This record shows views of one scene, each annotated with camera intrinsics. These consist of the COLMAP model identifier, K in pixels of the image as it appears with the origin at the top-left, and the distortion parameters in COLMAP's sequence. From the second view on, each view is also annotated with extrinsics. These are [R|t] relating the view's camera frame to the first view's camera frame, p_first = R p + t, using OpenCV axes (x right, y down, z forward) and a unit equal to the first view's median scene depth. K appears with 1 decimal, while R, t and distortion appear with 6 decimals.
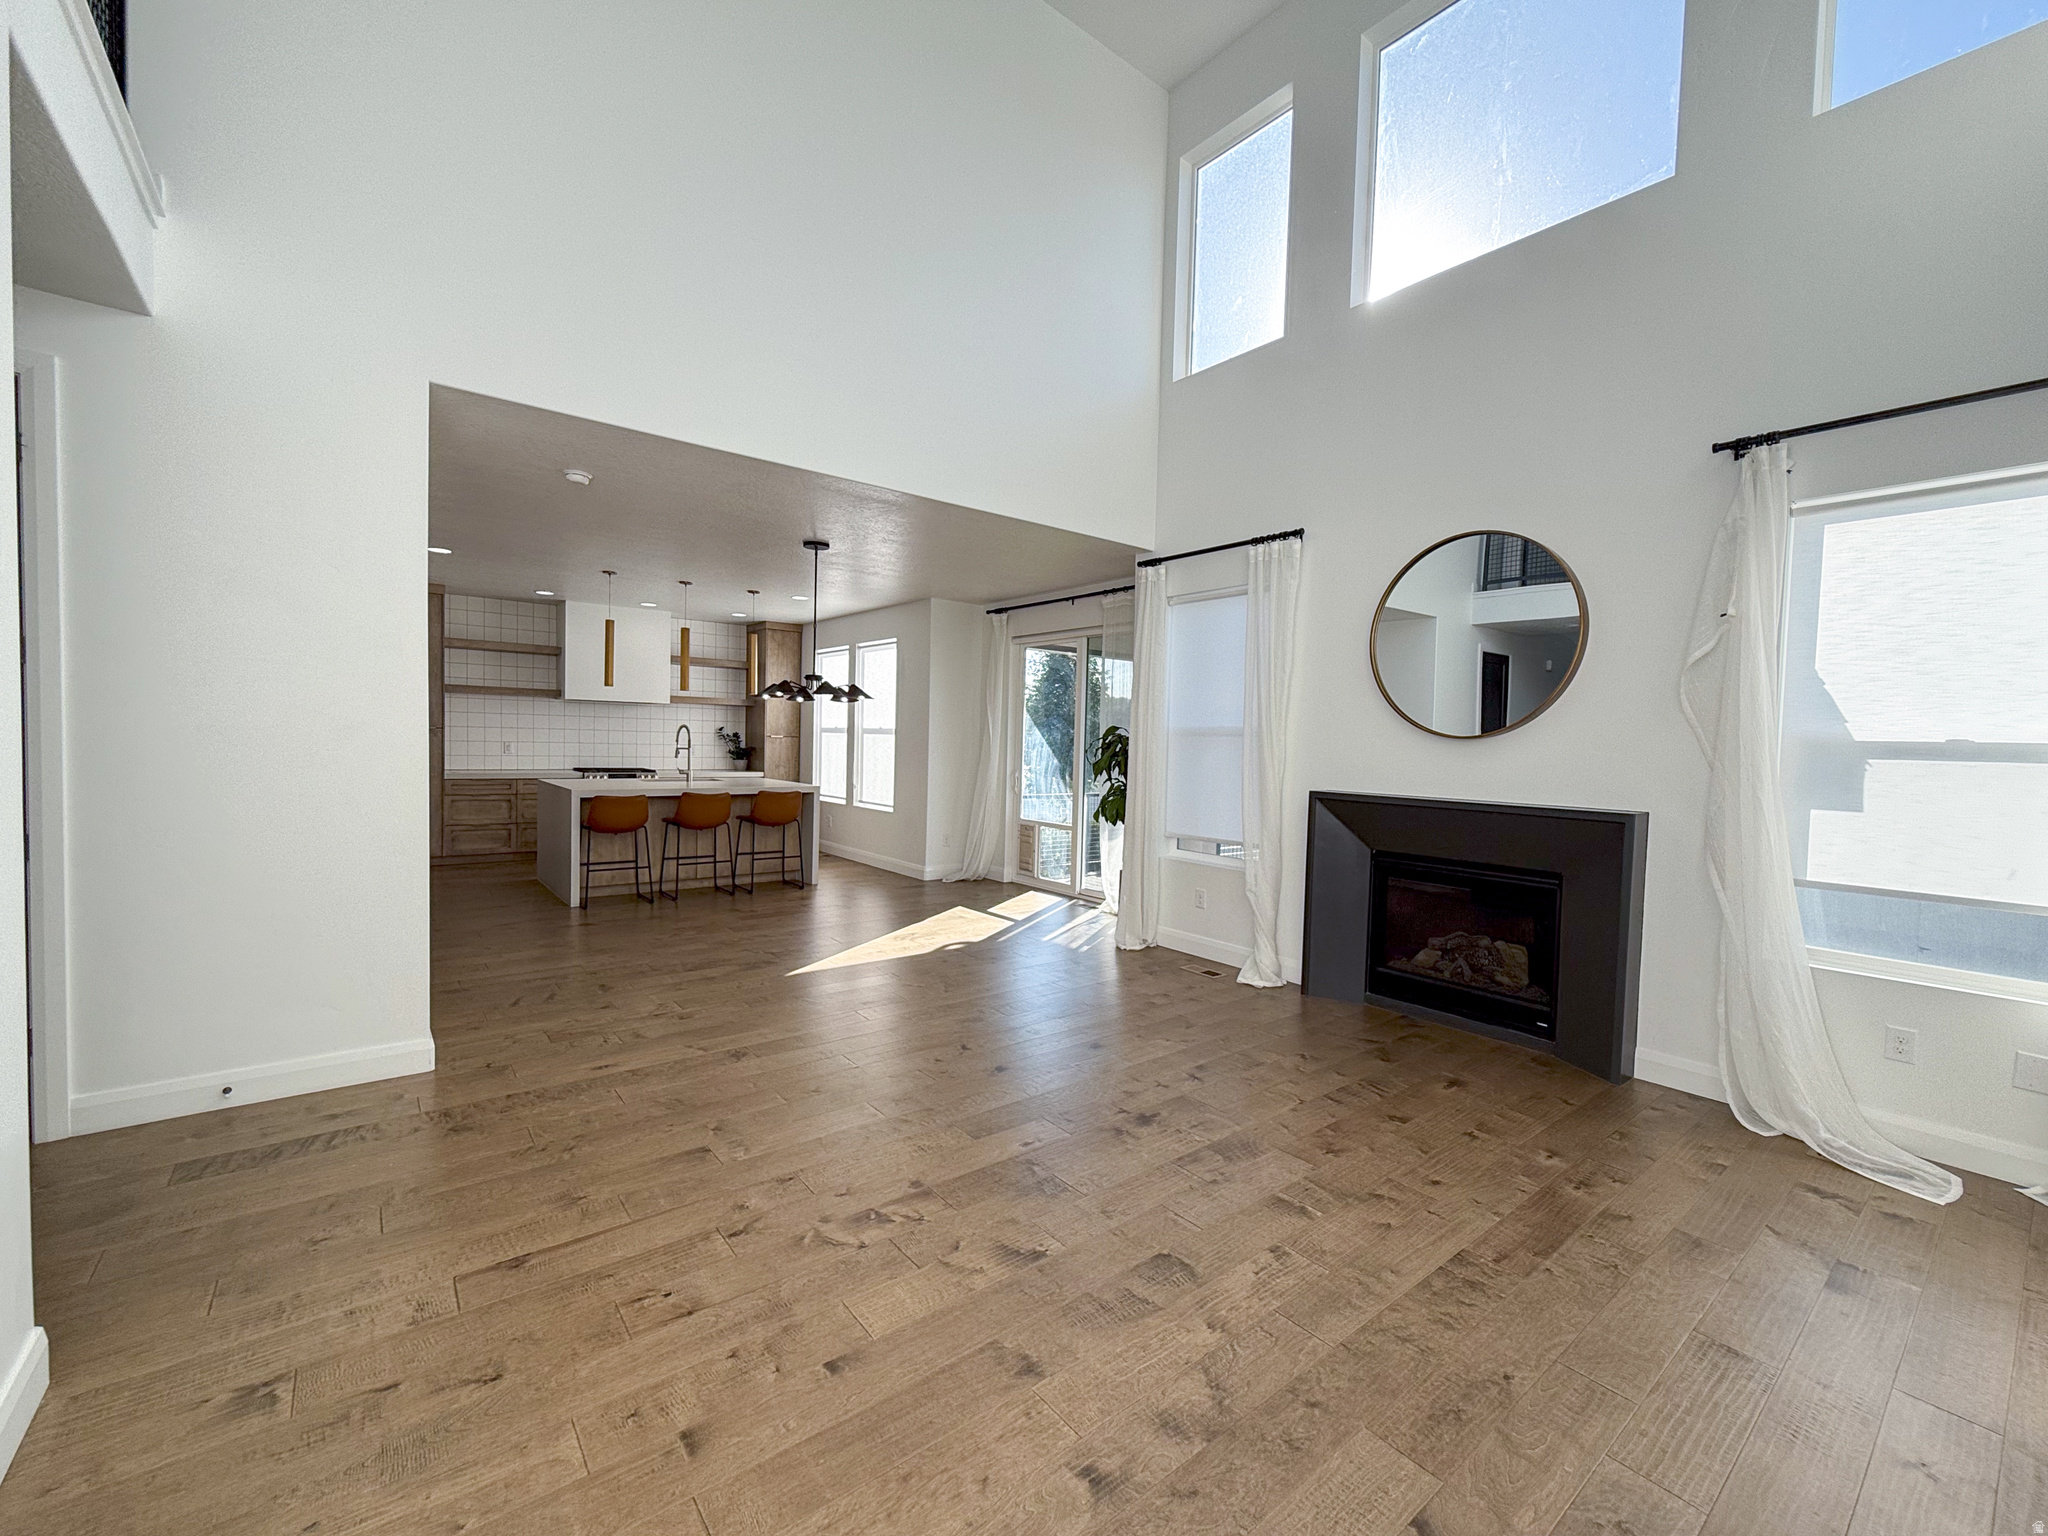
lens RADIAL K [[832.9, 0, 1017.4], [0, 832.9, 770.2], [0, 0, 1]] dist [-0.000476, 0.000009]
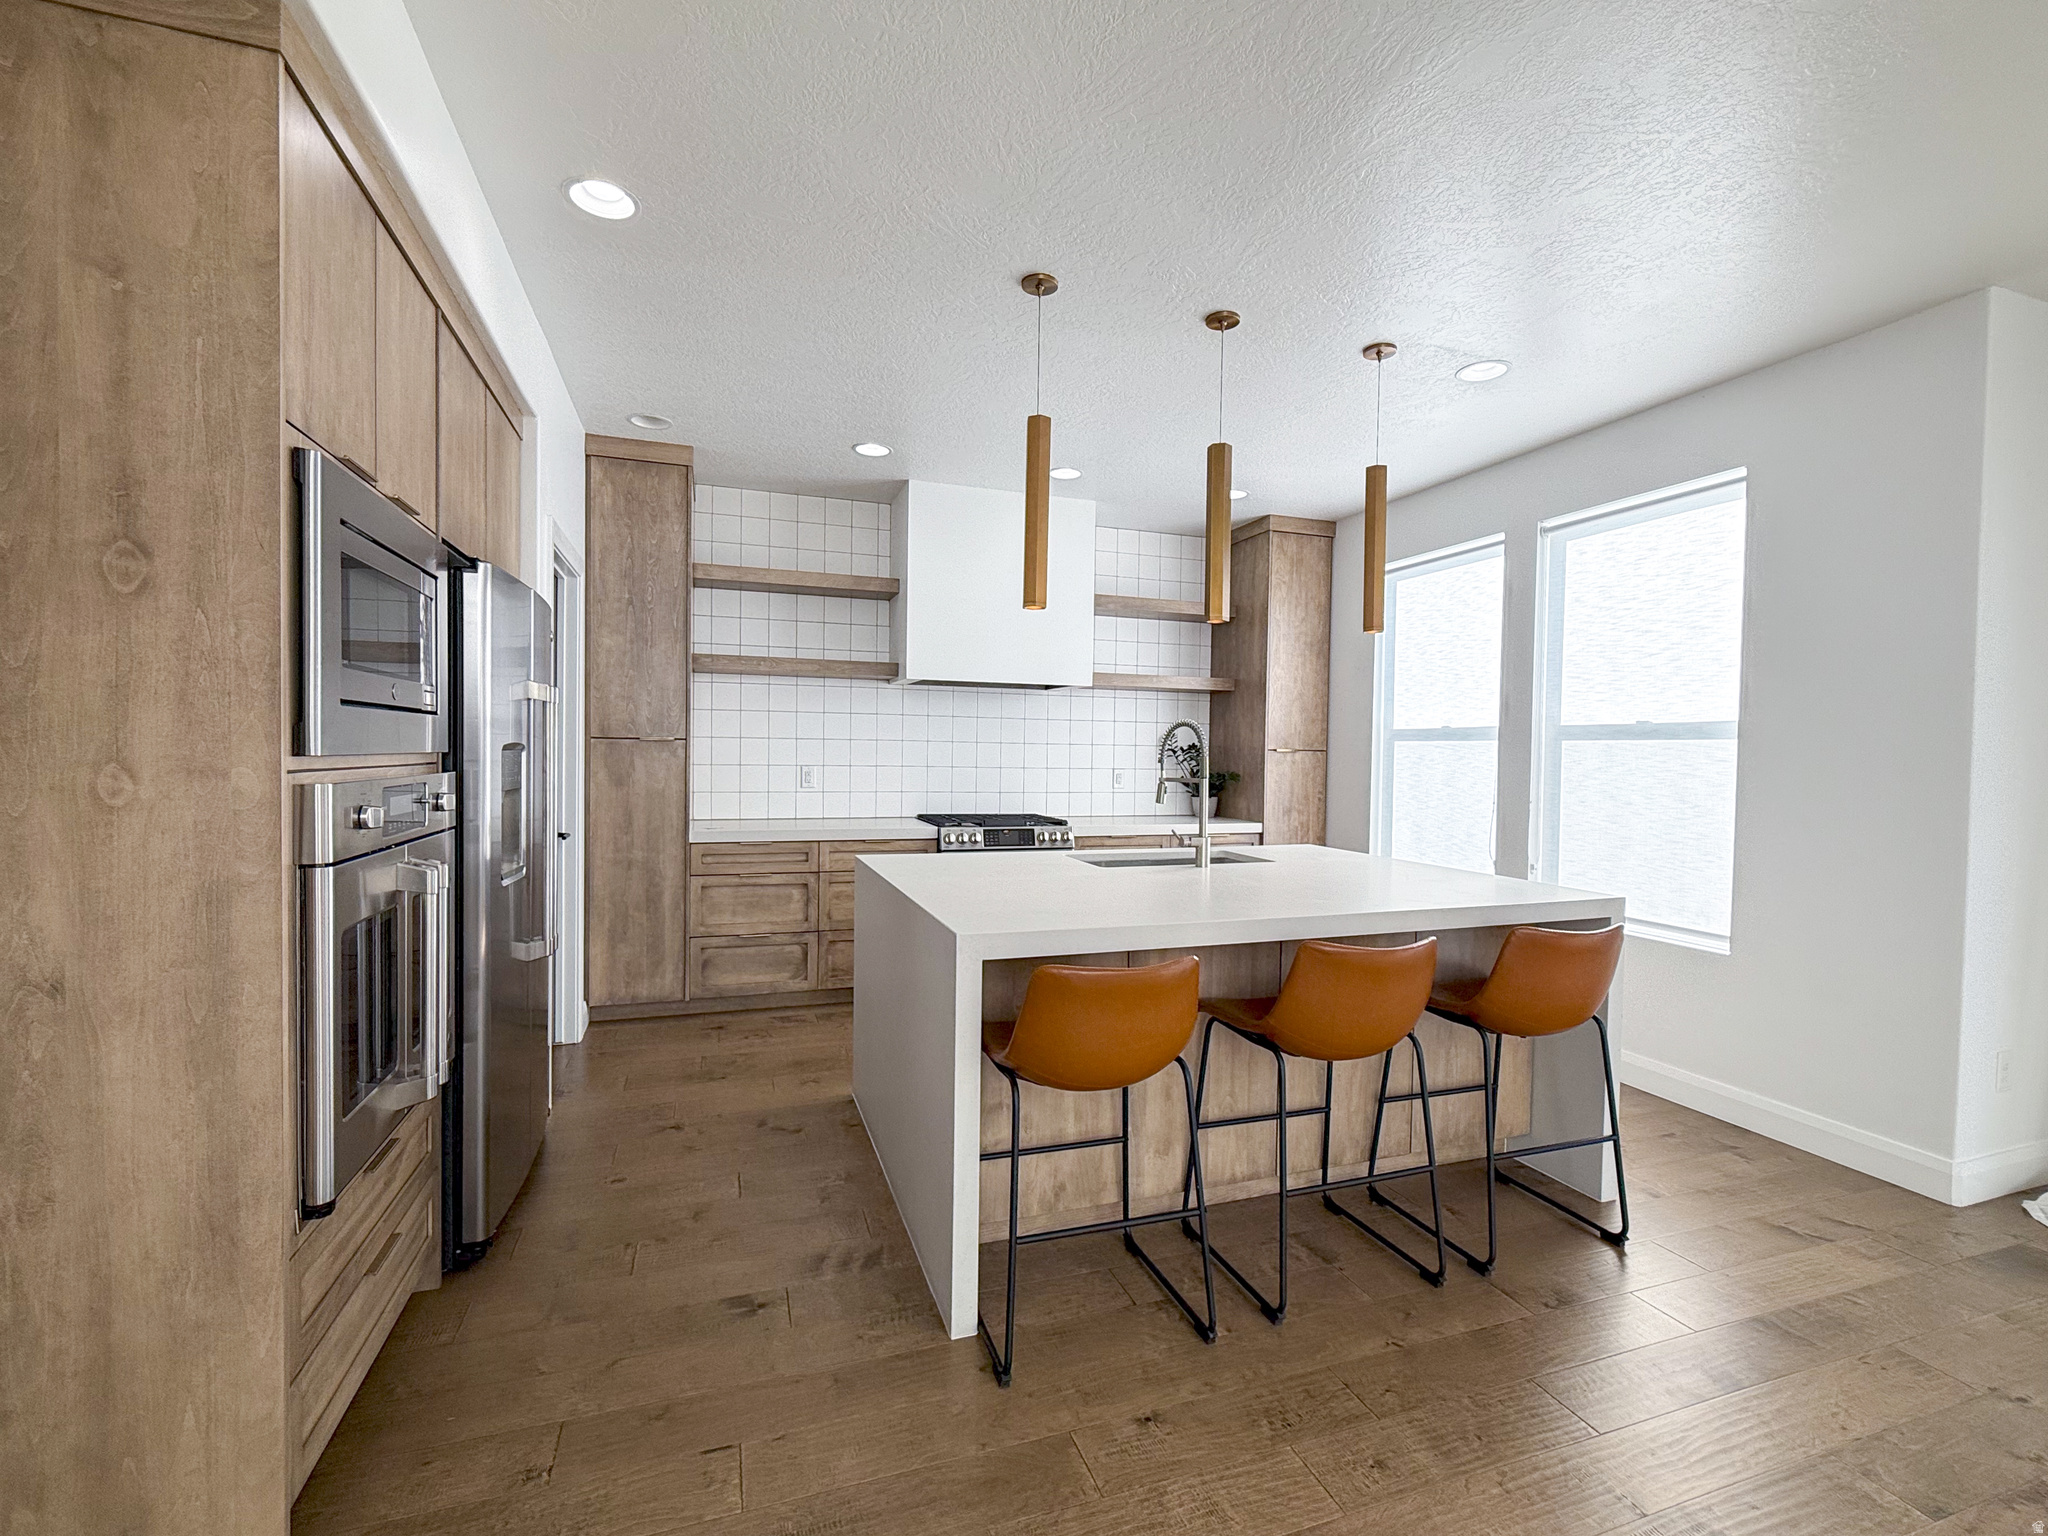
lens RADIAL K [[832.9, 0, 1016.8], [0, 832.9, 765.4], [0, 0, 1]] dist [-0.000476, 0.000009]
pose [[0.944065, -0.006507, -0.329695, -0.318720], [-0.002237, 0.999656, -0.026137, -0.020969], [0.329752, 0.025413, 0.943726, 0.556292]]
